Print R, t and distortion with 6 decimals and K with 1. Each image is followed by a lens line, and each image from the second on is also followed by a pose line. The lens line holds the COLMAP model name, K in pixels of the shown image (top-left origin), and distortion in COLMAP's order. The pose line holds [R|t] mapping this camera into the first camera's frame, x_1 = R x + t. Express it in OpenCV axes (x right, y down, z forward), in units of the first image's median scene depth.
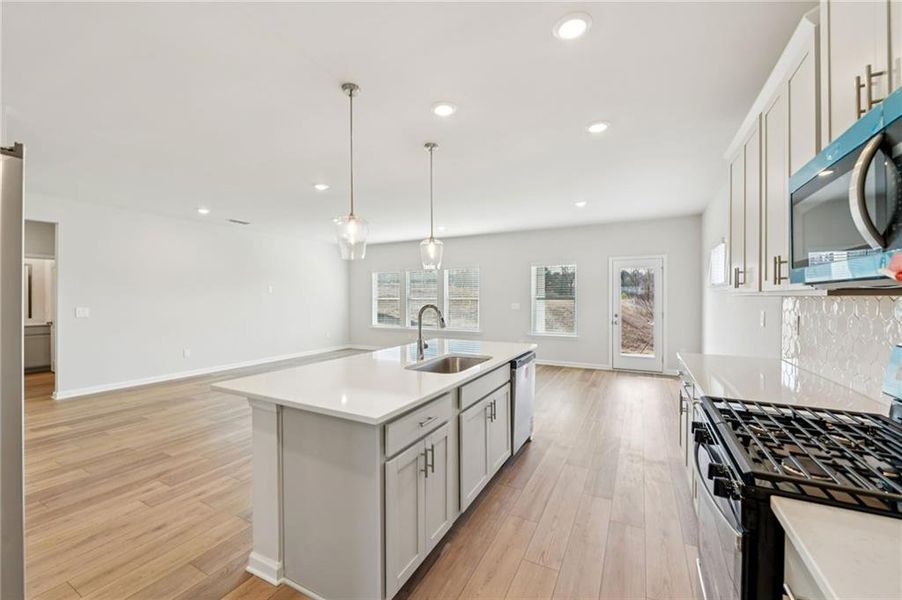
lens RADIAL K [[360.1, 0, 448.2], [0, 360.1, 299.3], [0, 0, 1]] dist [-0.006371, -0.000161]
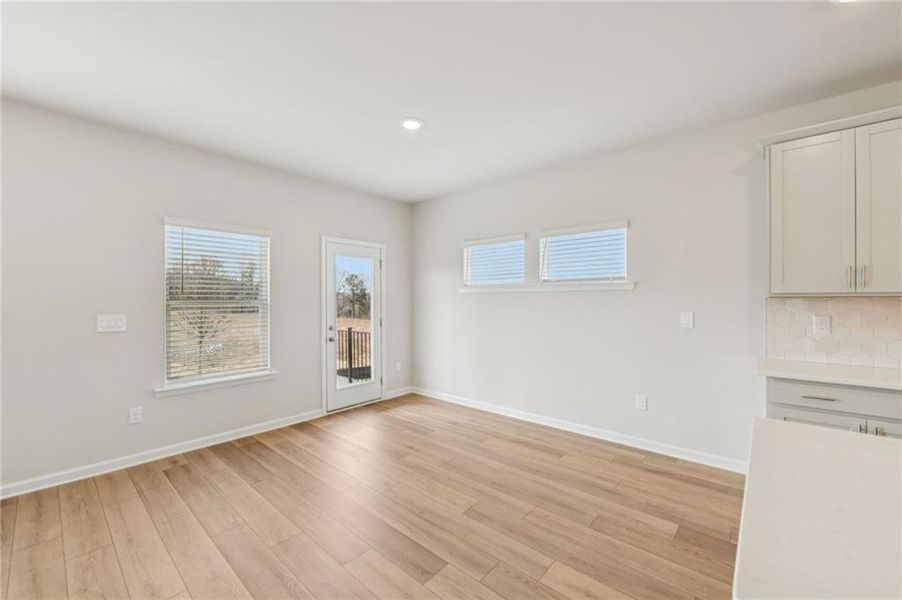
lens RADIAL K [[360.1, 0, 448.2], [0, 360.1, 299.3], [0, 0, 1]] dist [-0.006371, -0.000161]
pose [[0.236422, 0.004245, 0.971641, -0.269929], [0.005707, 0.999967, -0.005757, -0.002943], [-0.971634, 0.006906, 0.236390, 1.623635]]
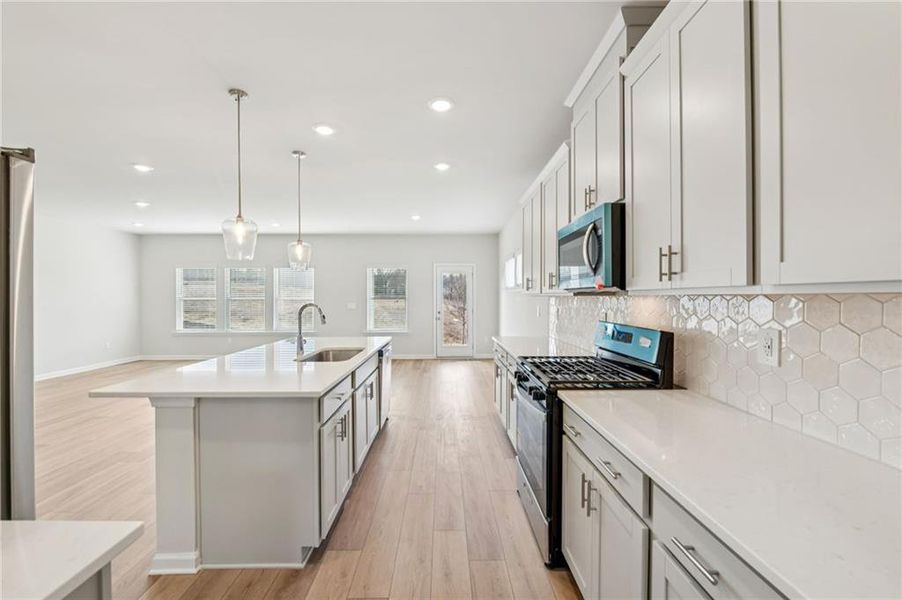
lens RADIAL K [[364.6, 0, 447.7], [0, 364.6, 298.6], [0, 0, 1]] dist [-0.001064, -0.000051]
pose [[0.877213, -0.001438, 0.480100, -0.222998], [0.002398, 0.999996, -0.001386, 0.002712], [-0.480096, 0.002367, 0.877213, -0.184137]]
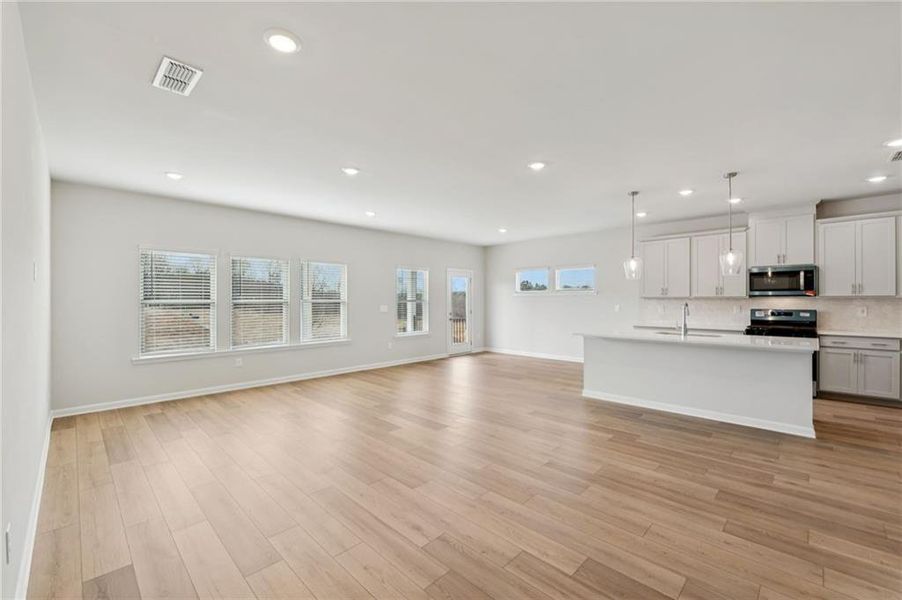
lens RADIAL K [[373.9, 0, 448.5], [0, 373.9, 300.3], [0, 0, 1]] dist [-0.008646, 0.000064]
pose [[0.279772, 0.001733, 0.960065, -2.074853], [0.006278, 0.999974, -0.003634, 0.004786], [-0.960046, 0.007044, 0.279754, 1.594994]]
